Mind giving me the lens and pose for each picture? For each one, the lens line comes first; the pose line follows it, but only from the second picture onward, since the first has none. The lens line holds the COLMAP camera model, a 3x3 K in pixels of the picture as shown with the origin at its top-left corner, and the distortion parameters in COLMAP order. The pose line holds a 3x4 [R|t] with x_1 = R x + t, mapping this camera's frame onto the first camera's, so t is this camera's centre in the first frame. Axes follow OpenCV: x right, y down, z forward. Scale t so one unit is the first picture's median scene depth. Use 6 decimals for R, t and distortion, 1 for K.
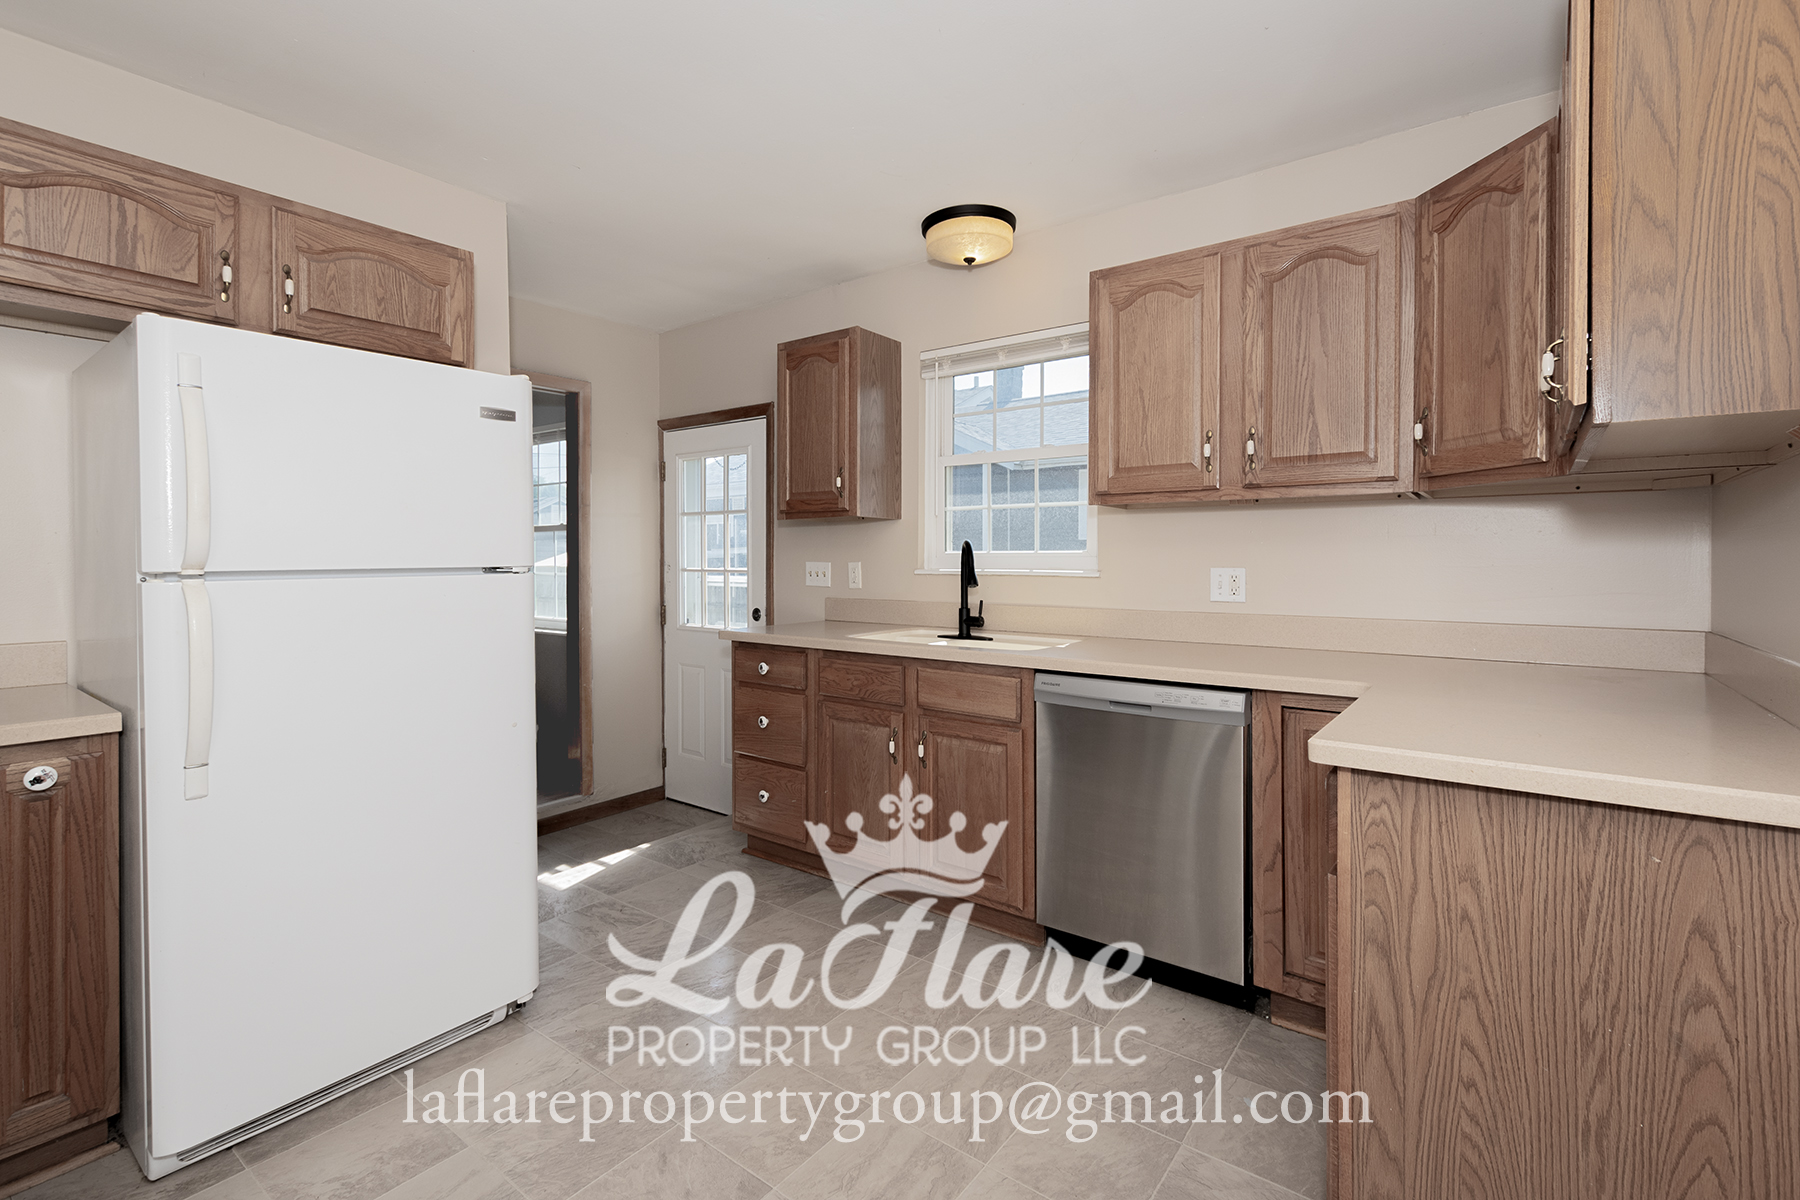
lens RADIAL K [[814.6, 0, 897.7], [0, 814.6, 554.3], [0, 0, 1]] dist [-0.000038, -0.000079]
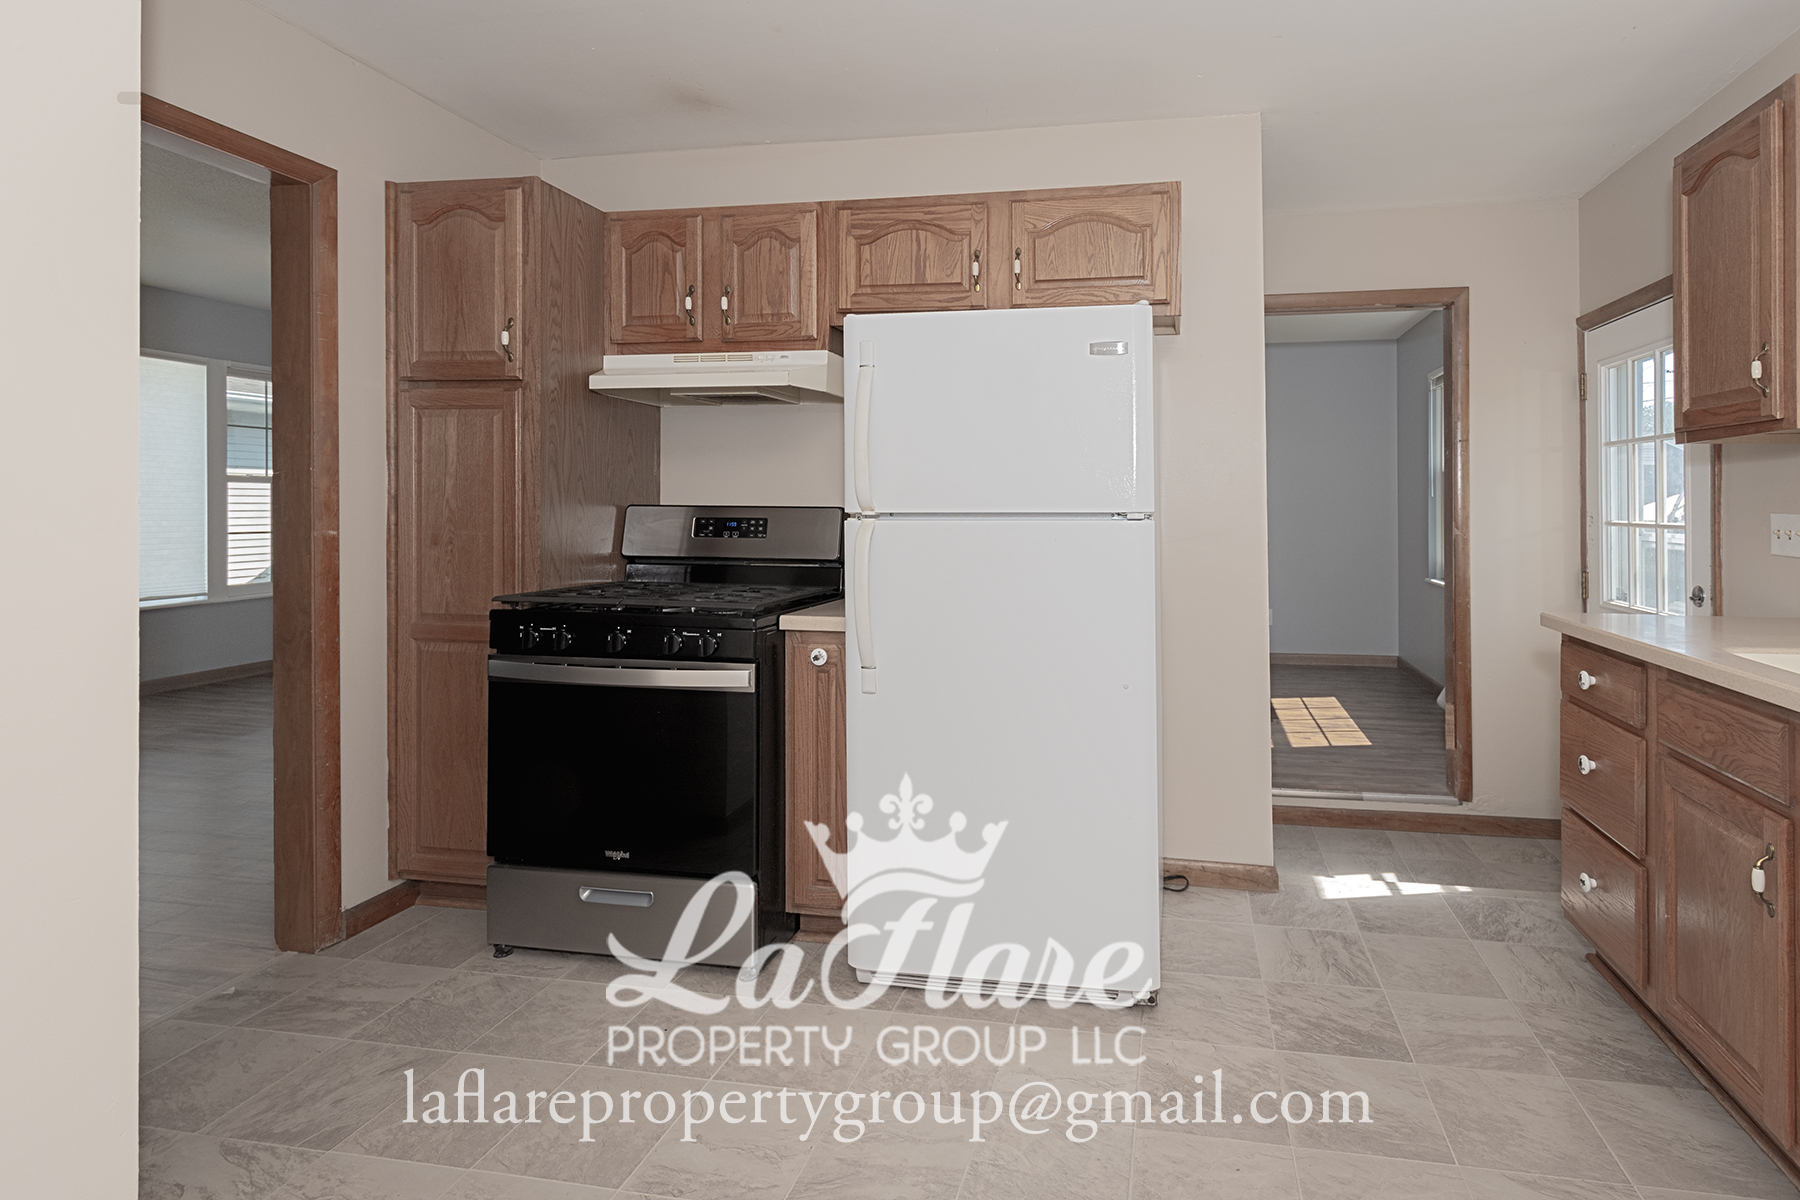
lens RADIAL K [[846.1, 0, 899.6], [0, 846.1, 497.3], [0, 0, 1]] dist [0.002991, 0.000686]
pose [[0.473257, -0.001313, -0.880923, 0.188290], [-0.000212, 0.999999, -0.001604, -0.001314], [0.880924, 0.000946, 0.473256, 0.249243]]
